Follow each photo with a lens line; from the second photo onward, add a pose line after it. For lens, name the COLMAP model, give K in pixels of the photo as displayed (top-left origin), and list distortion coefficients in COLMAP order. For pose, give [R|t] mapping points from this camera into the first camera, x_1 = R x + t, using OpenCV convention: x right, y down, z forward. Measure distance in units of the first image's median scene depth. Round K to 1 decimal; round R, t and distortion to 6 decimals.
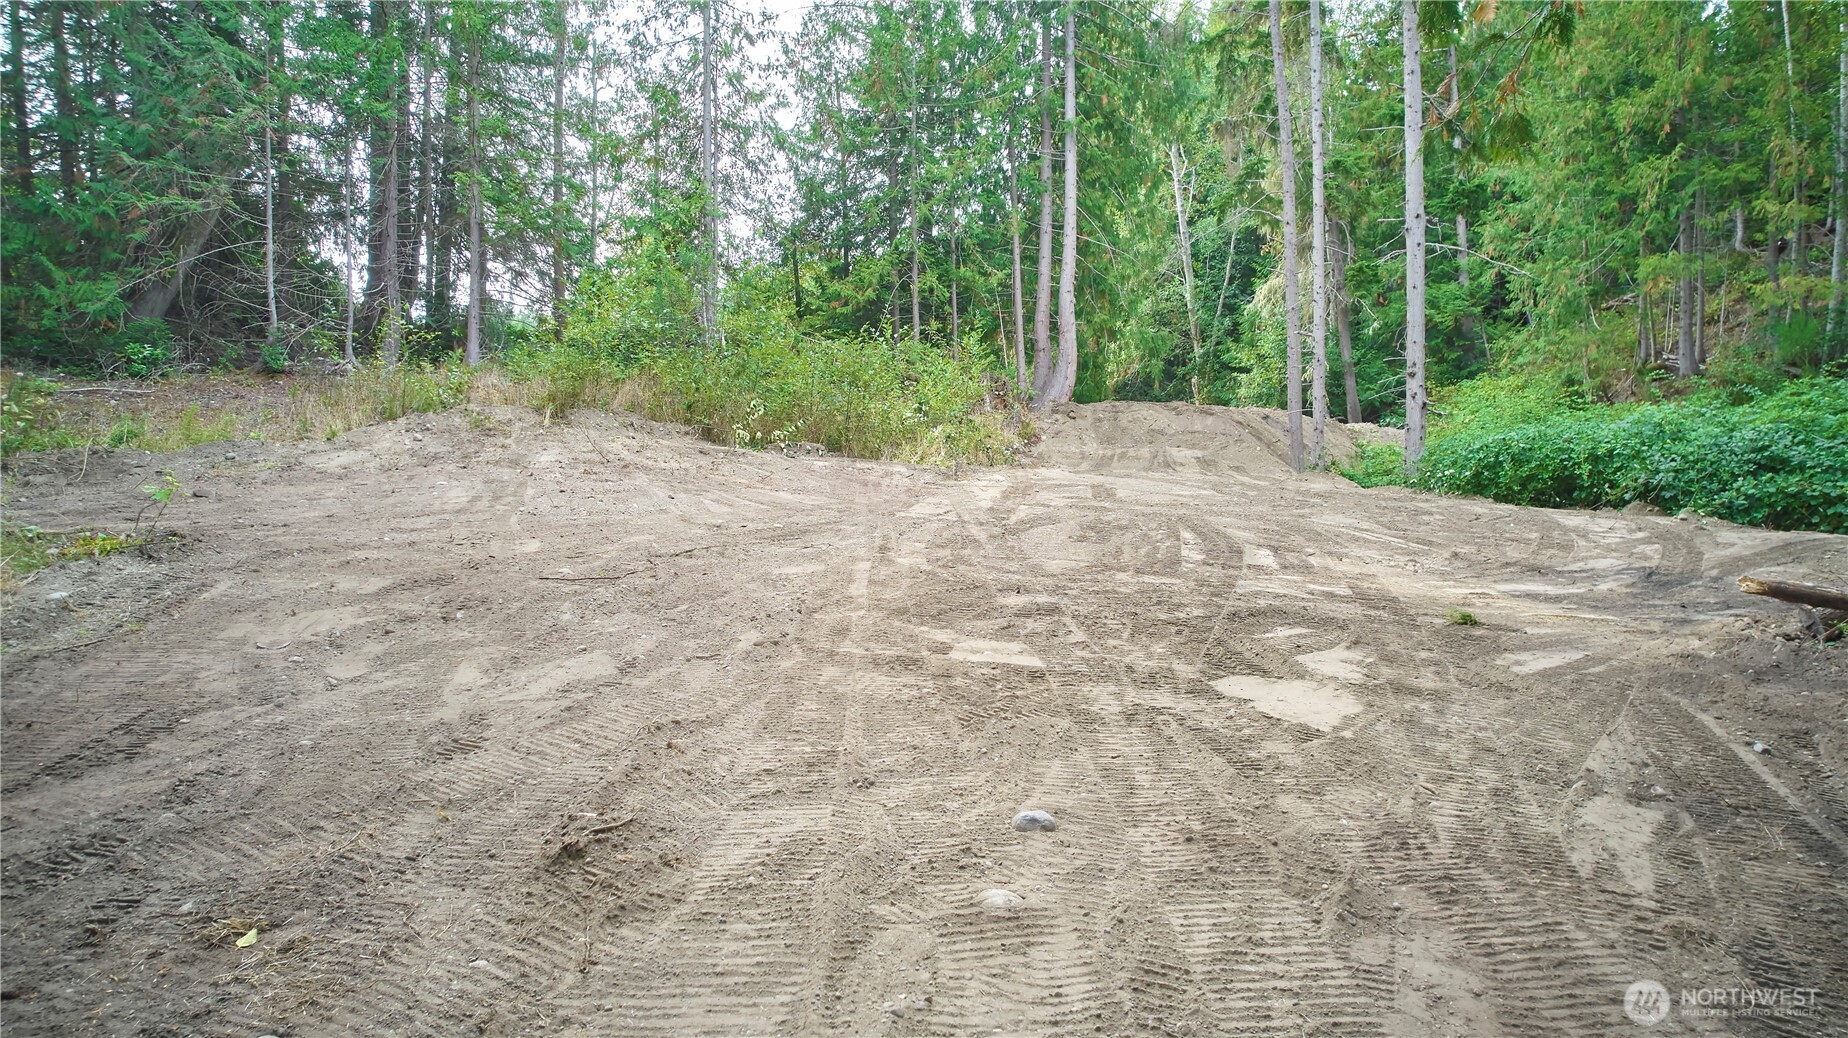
lens RADIAL K [[1183.3, 0, 919.0], [0, 1183.3, 521.9], [0, 0, 1]] dist [-0.070245, 0.060119]
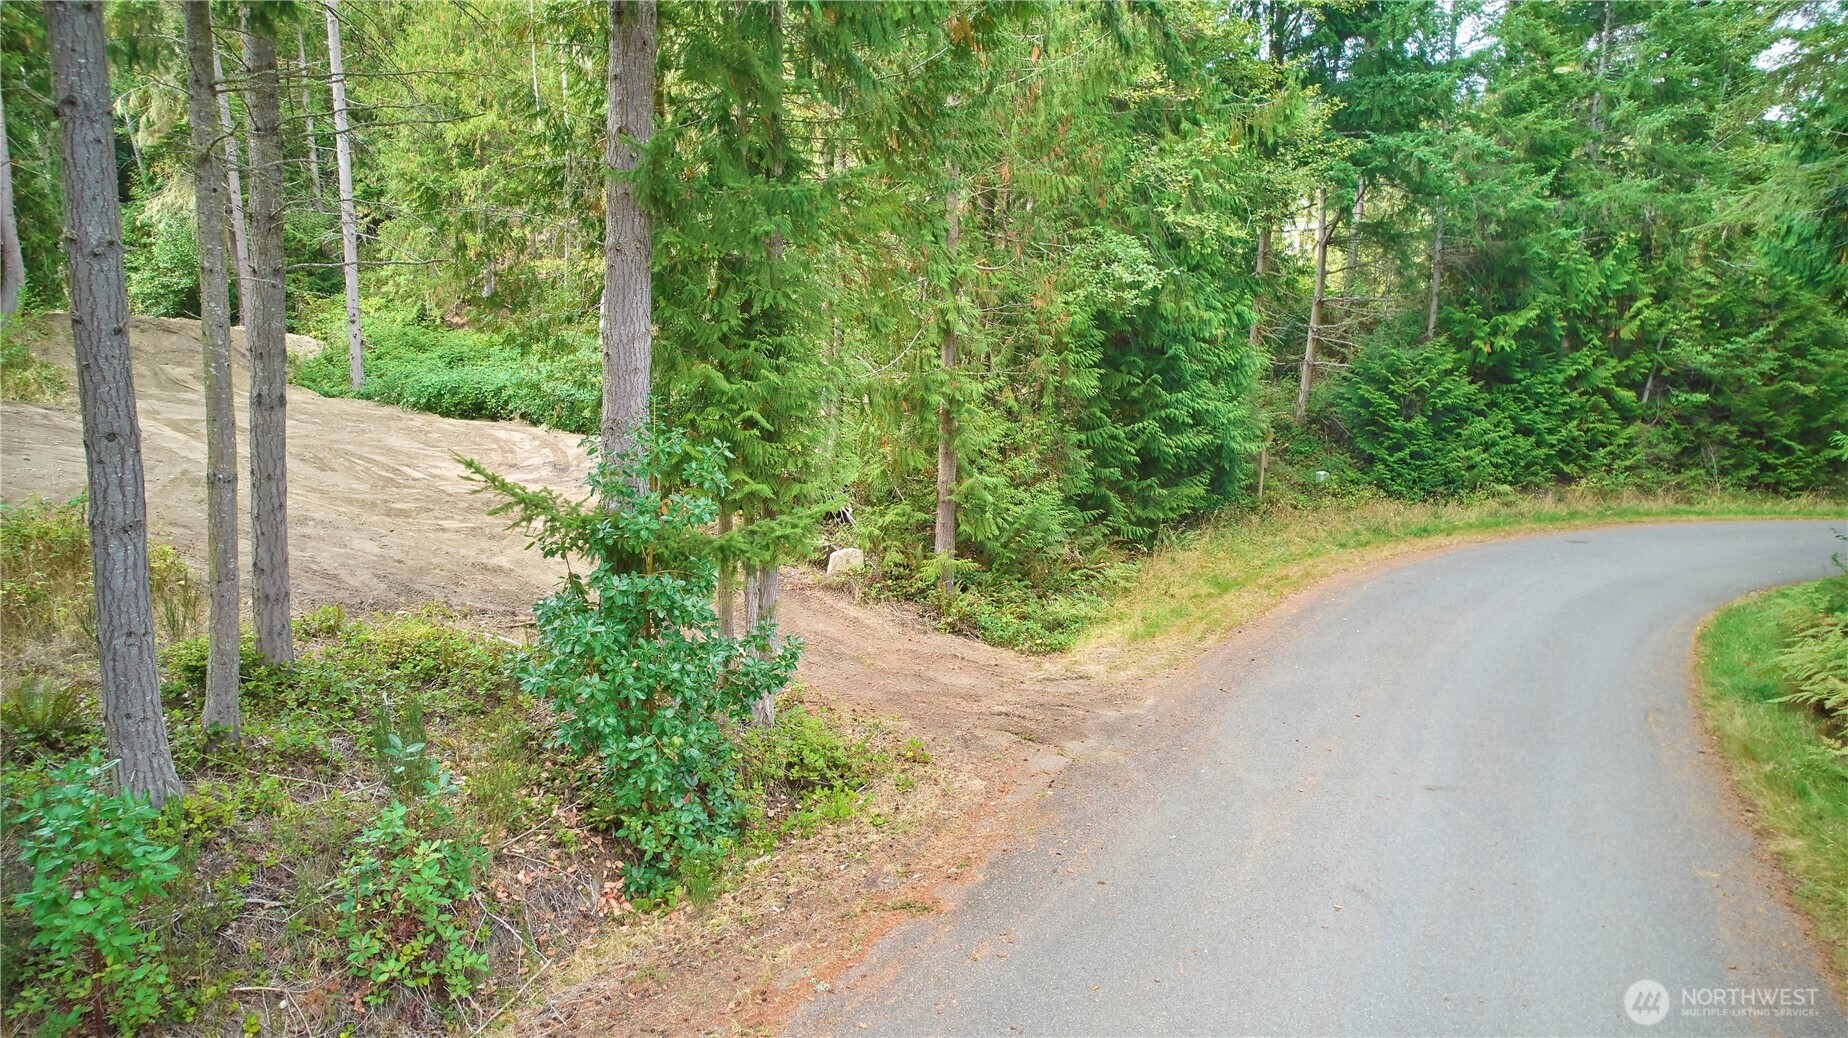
lens RADIAL K [[1183.3, 0, 935.1], [0, 1183.3, 541.6], [0, 0, 1]] dist [-0.070245, 0.060119]
pose [[0.536764, -0.133696, 0.833073, -0.409081], [-0.004162, 0.986934, 0.161070, -0.078110], [-0.843722, -0.089924, 0.529194, -0.402928]]
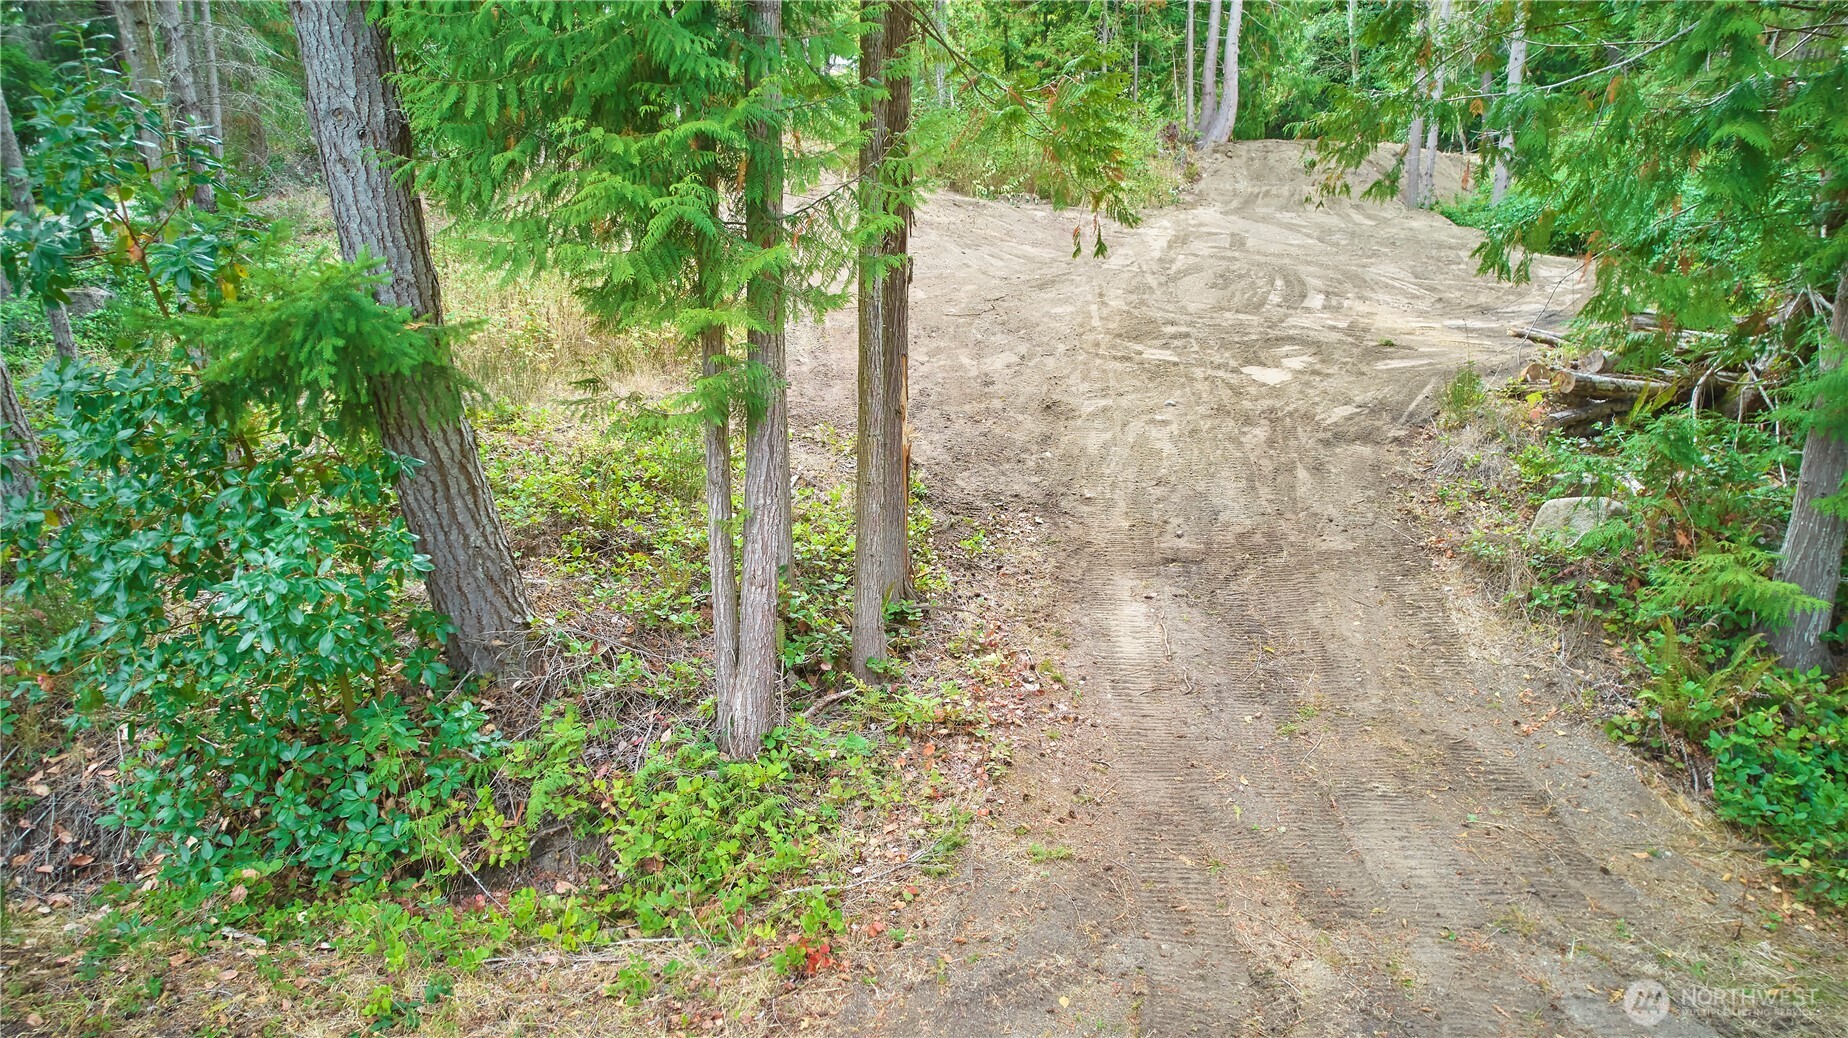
lens RADIAL K [[1183.3, 0, 928.5], [0, 1183.3, 522.2], [0, 0, 1]] dist [-0.070245, 0.060119]
pose [[0.992231, 0.032940, -0.119968, -0.022976], [-0.000617, 0.965602, 0.260025, -0.040302], [0.124406, -0.257931, 0.958120, -0.318221]]
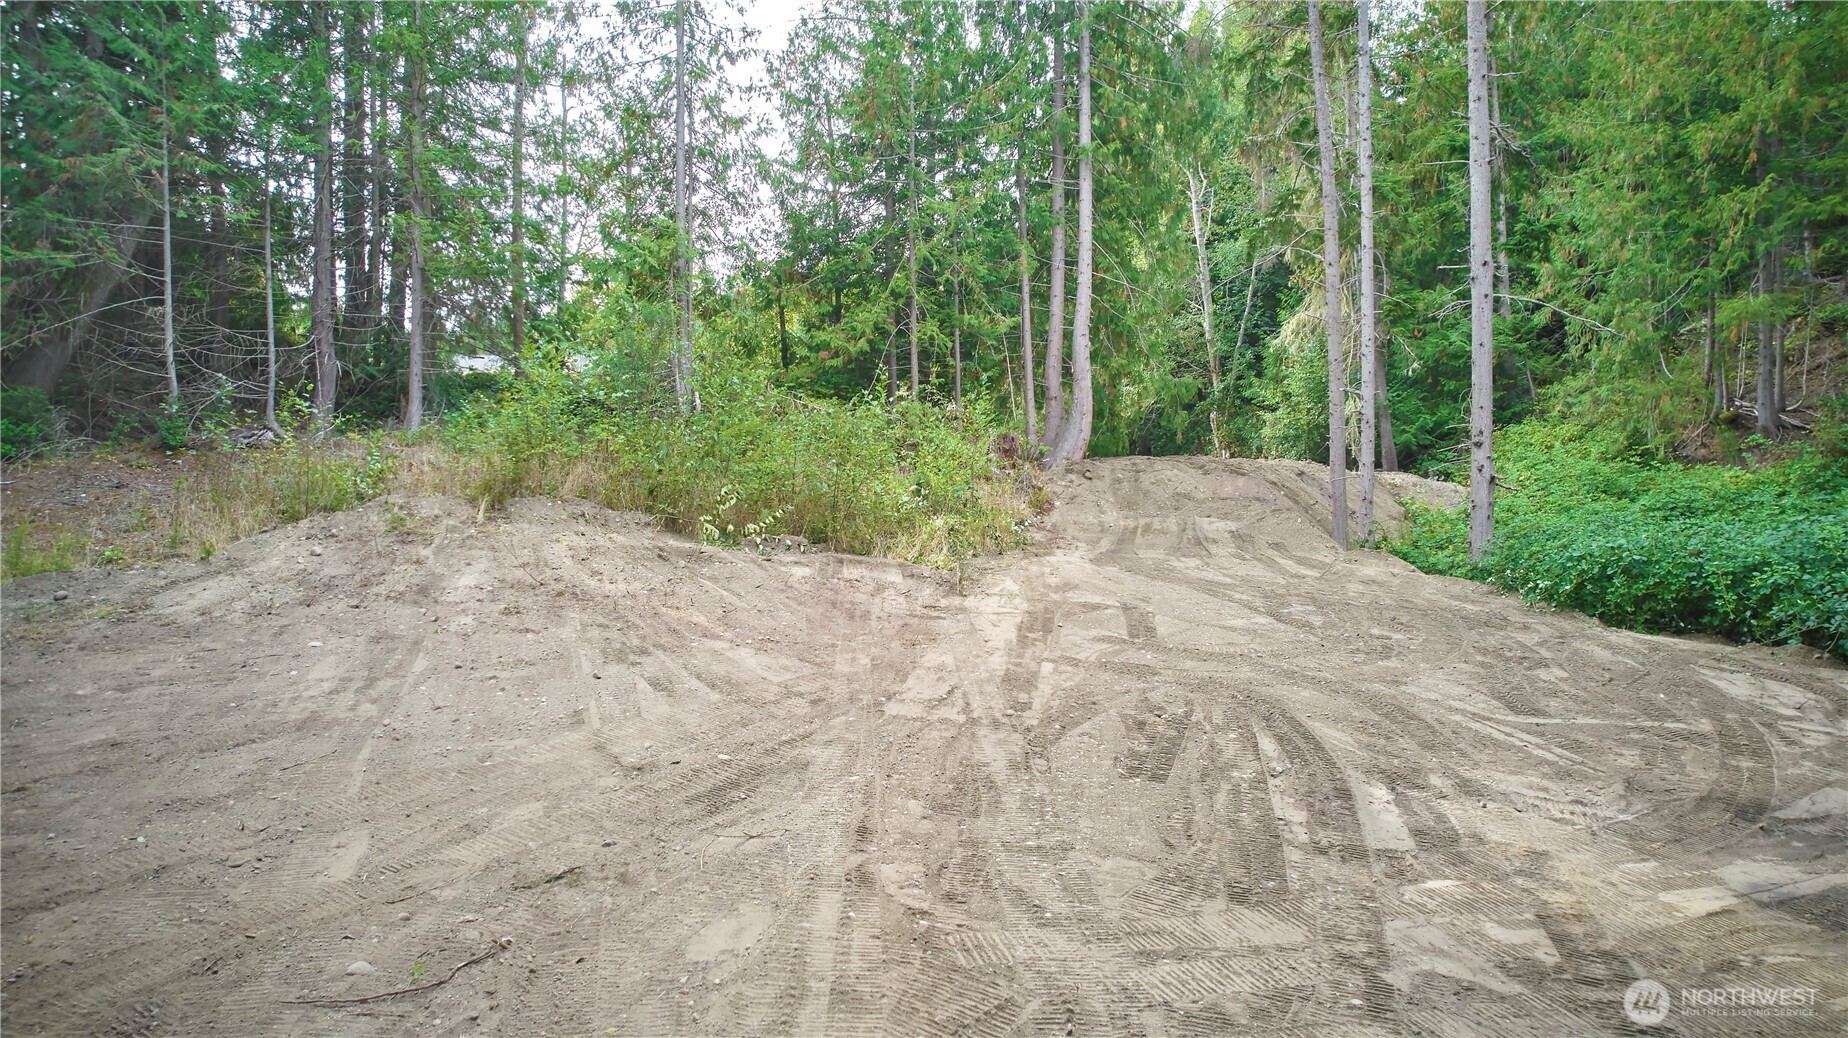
lens RADIAL K [[1183.3, 0, 917.8], [0, 1183.3, 521.8], [0, 0, 1]] dist [-0.070245, 0.060119]
pose [[0.999999, 0.000665, -0.001380, 0.001230], [-0.000665, 1.000000, -0.000070, -0.057972], [0.001380, 0.000071, 0.999999, 0.105643]]
